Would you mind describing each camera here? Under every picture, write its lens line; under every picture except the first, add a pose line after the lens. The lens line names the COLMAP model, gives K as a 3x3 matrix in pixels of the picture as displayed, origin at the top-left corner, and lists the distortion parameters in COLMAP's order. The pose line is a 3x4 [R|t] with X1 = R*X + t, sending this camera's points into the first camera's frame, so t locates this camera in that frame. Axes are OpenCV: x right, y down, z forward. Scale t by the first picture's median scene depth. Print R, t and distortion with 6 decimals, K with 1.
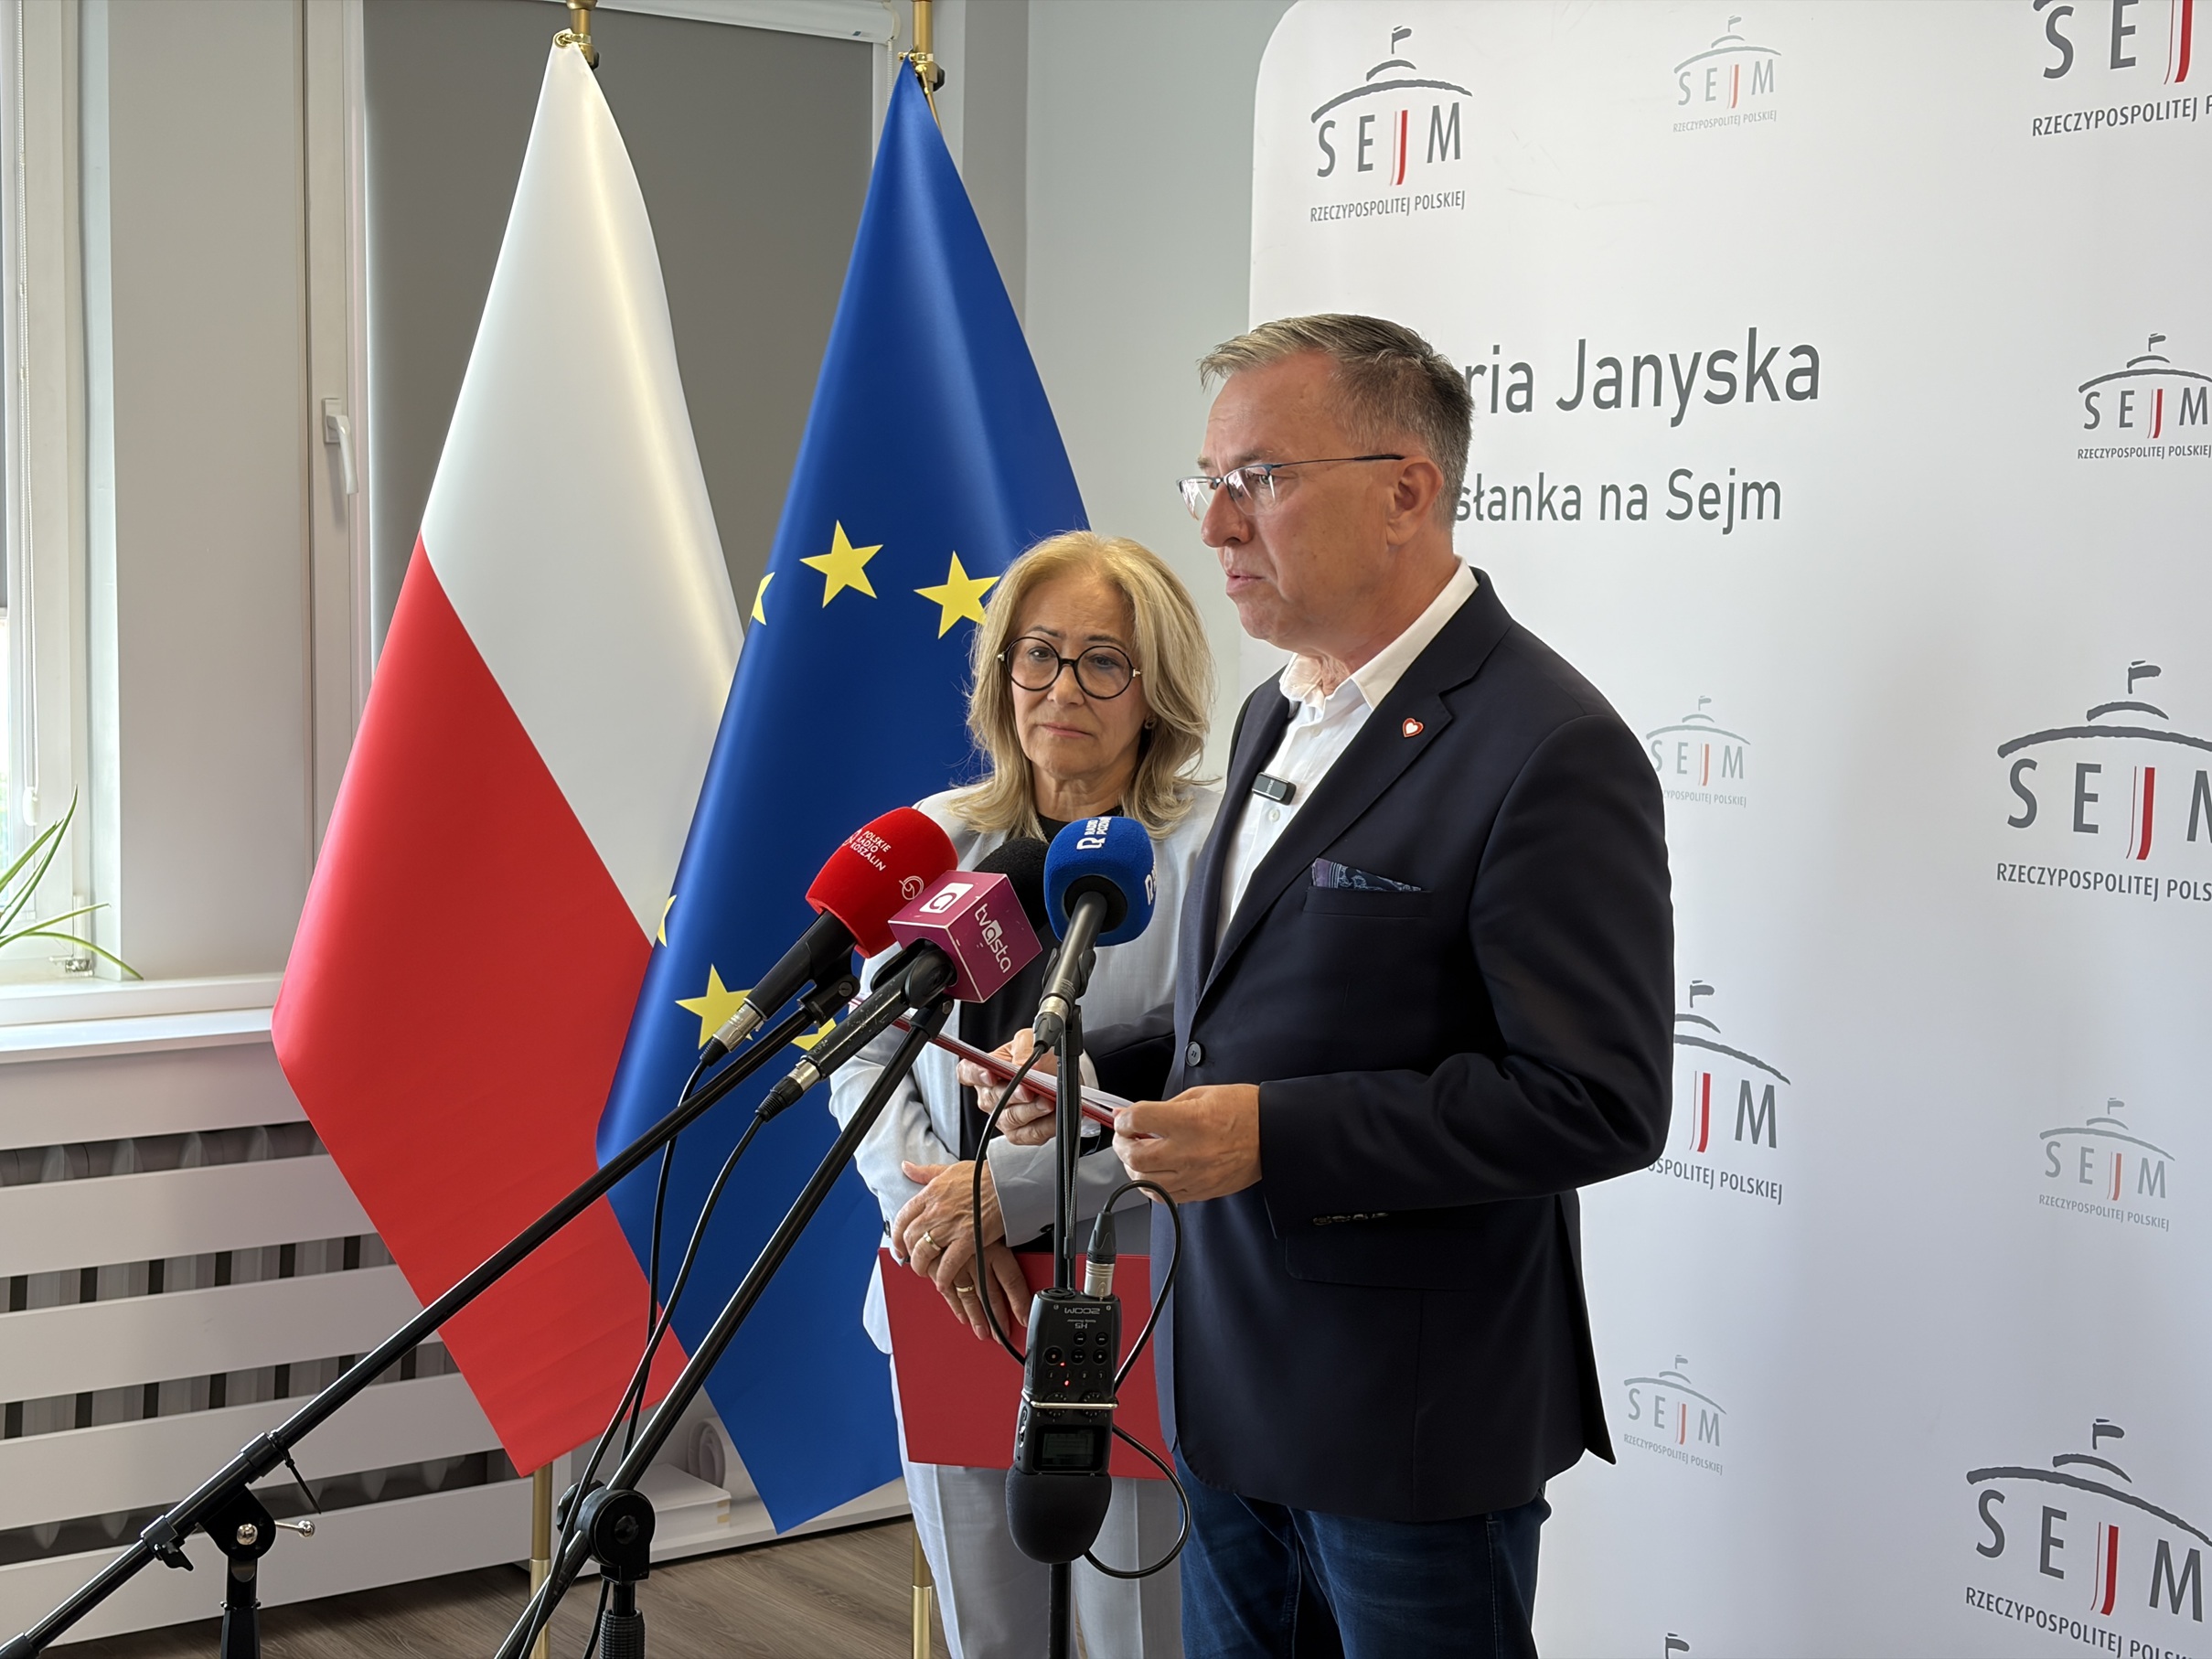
lens RADIAL K [[3420.1, 0, 1095.5], [0, 3420.1, 813.8], [0, 0, 1]] dist [0.256819, 0.000000]
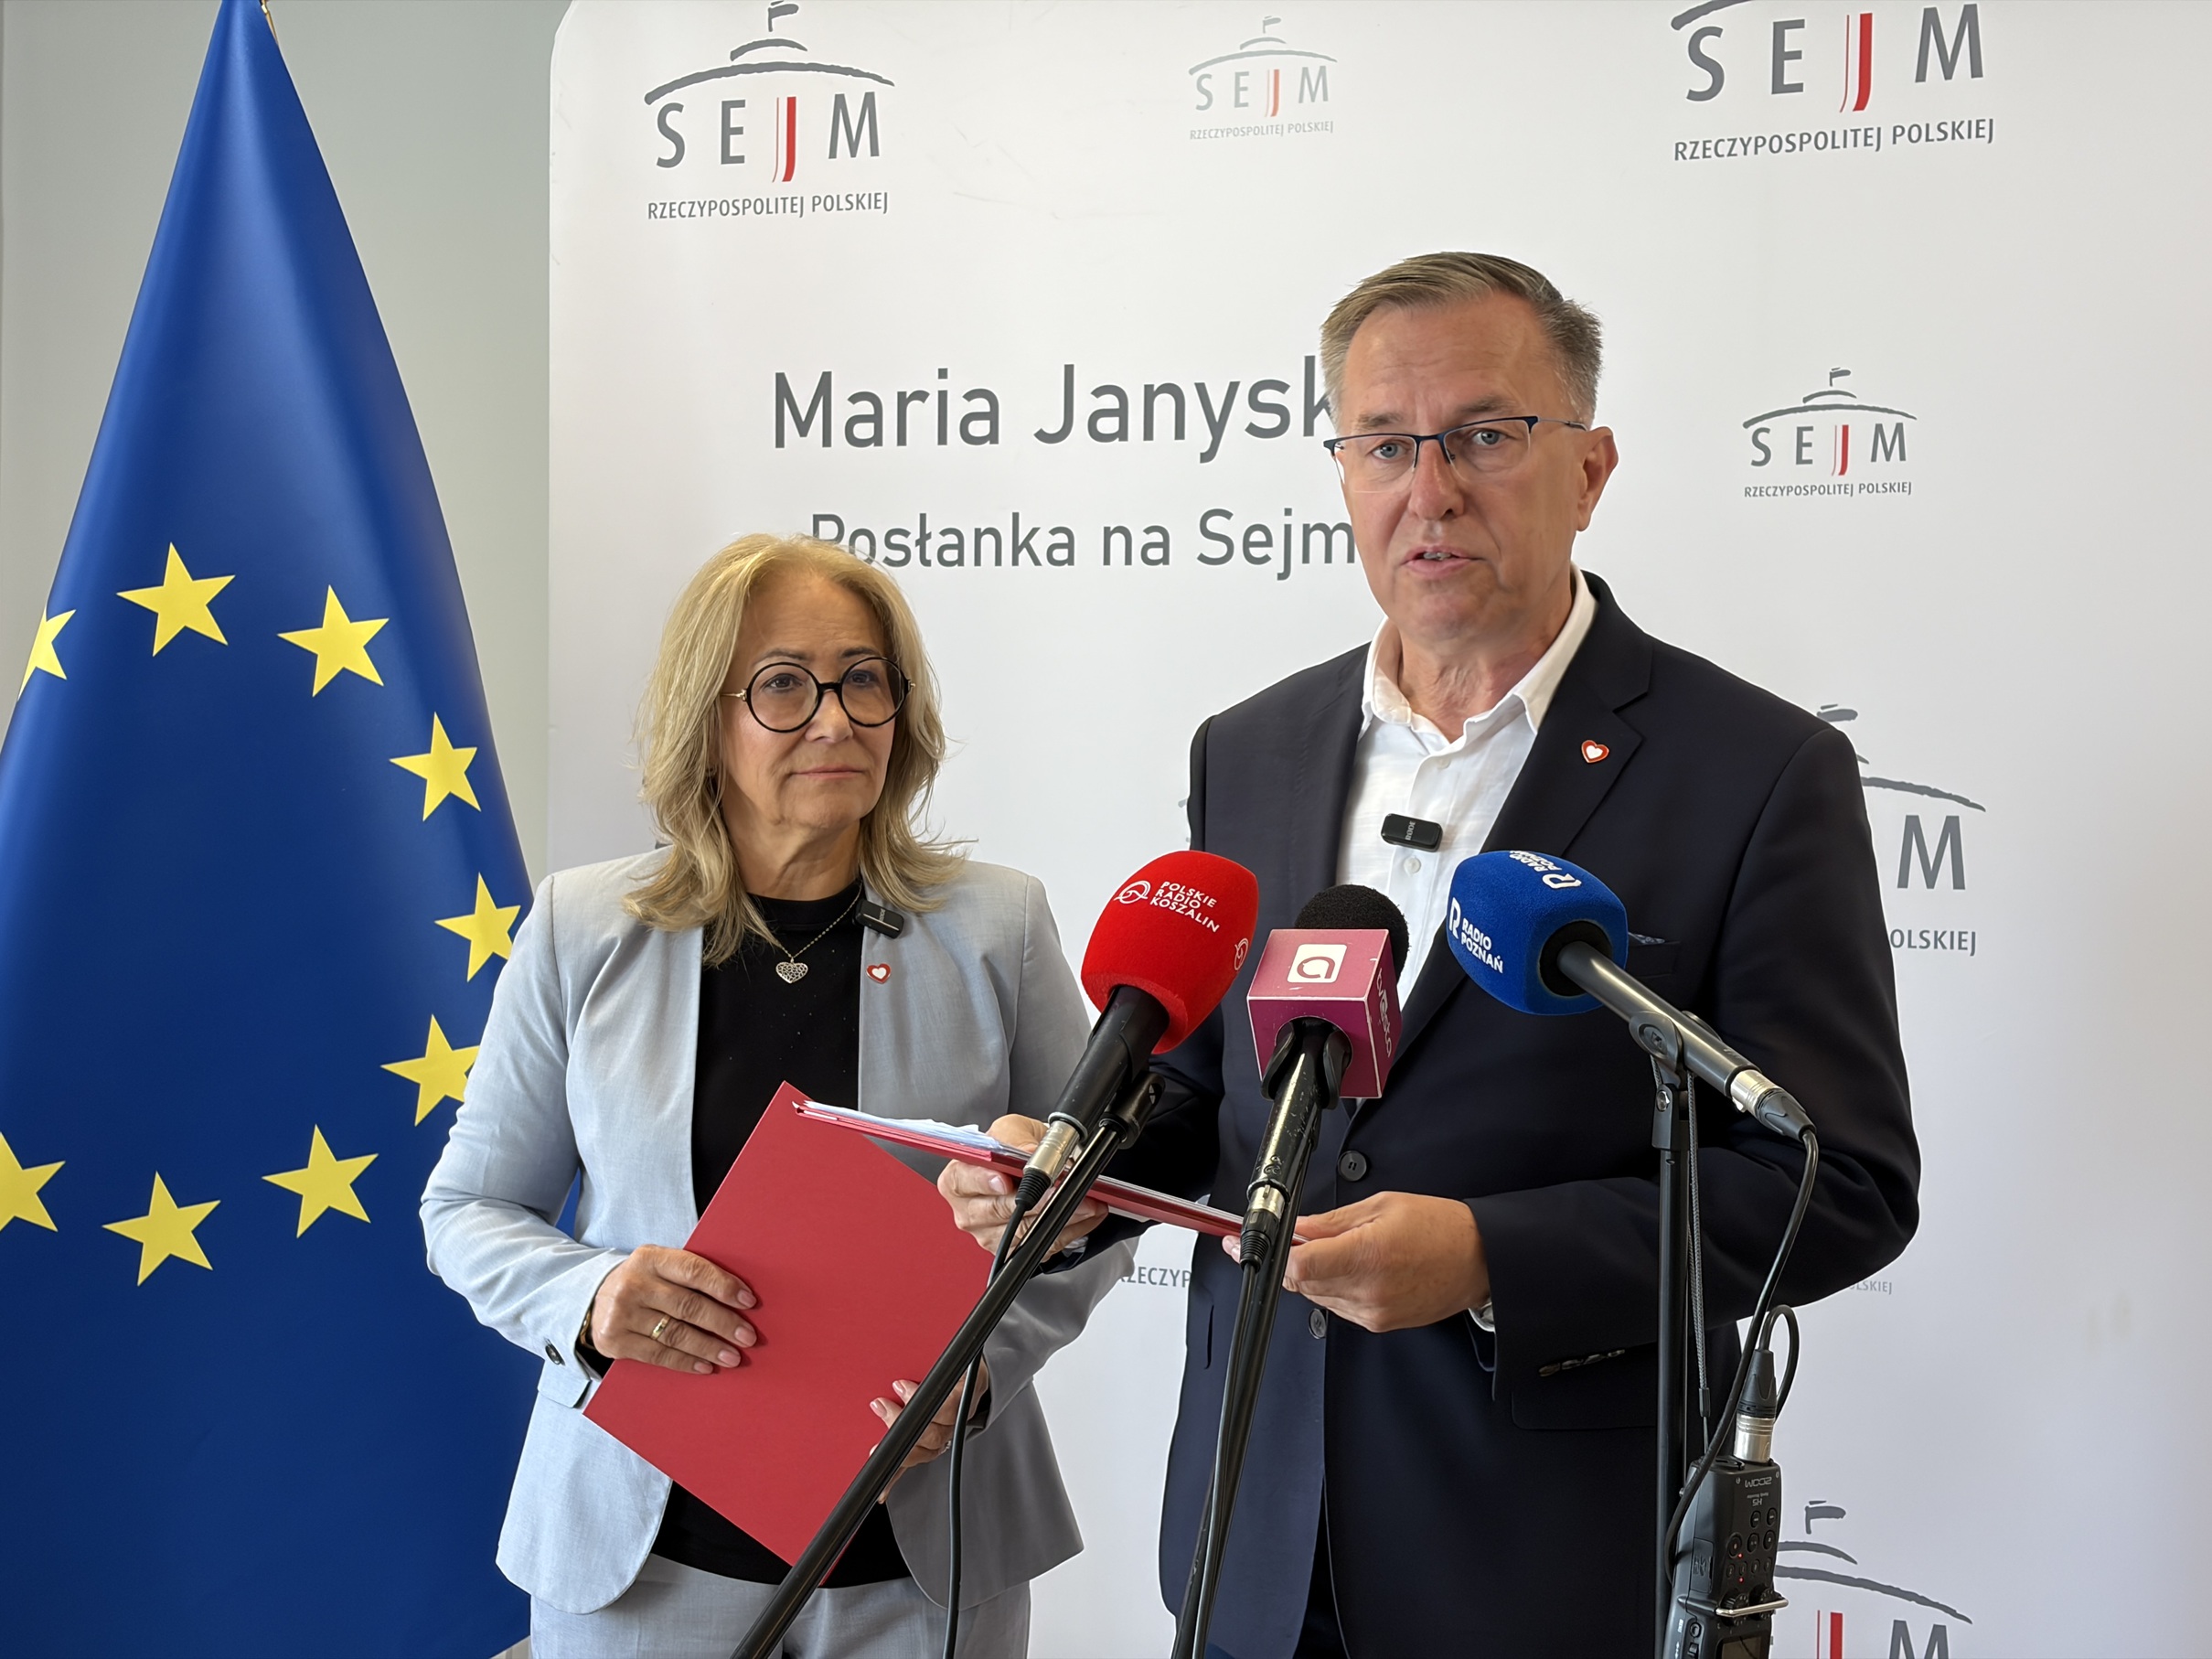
lens RADIAL K [[3420.1, 0, 1089.1], [0, 3420.1, 829.3], [0, 0, 1]] dist [0.256819, 0.000000]
pose [[0.865888, -0.016551, 0.499964, -0.316148], [0.036870, 0.998846, -0.030789, 0.011092], [-0.498877, 0.045093, 0.865499, 0.243460]]
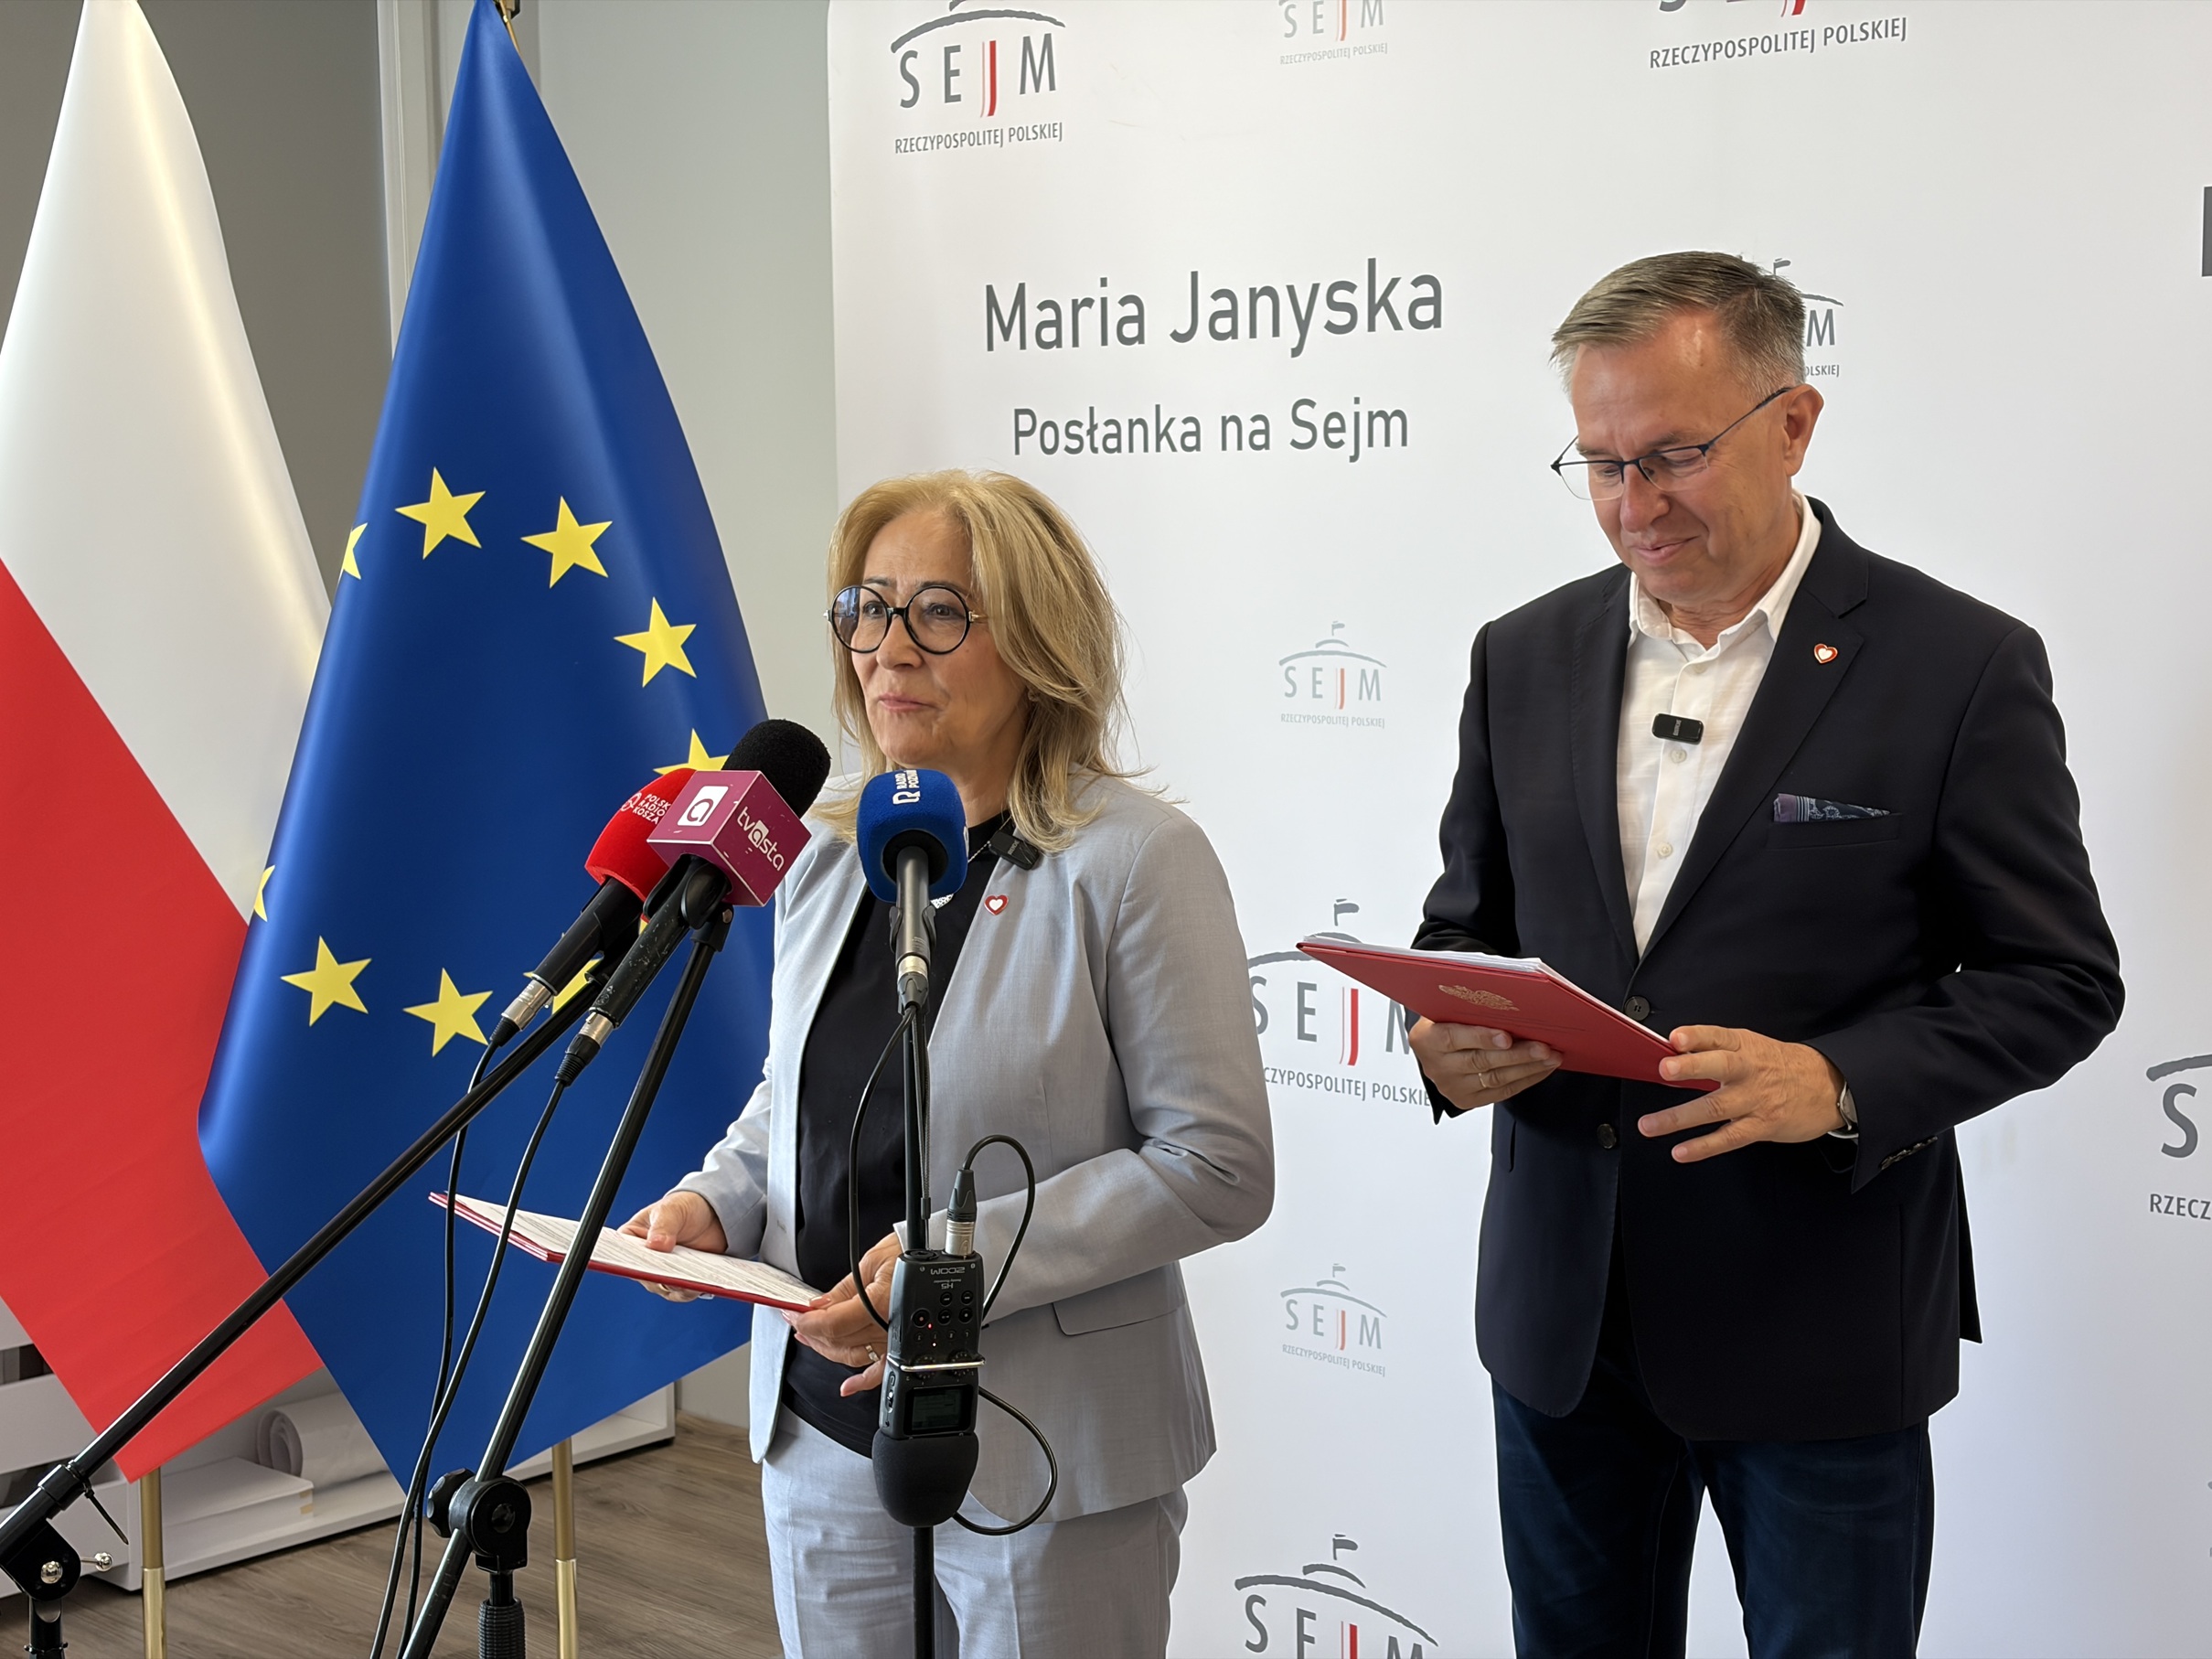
lens RADIAL K [[3420.1, 0, 1079.6], [0, 3420.1, 819.0], [0, 0, 1]] dist [0.256819, 0.000000]
pose [[0.982486, -0.047082, 0.180292, -0.084767], [0.042969, 0.998721, 0.026653, -0.006085], [-0.181317, -0.018440, 0.983252, 0.014899]]
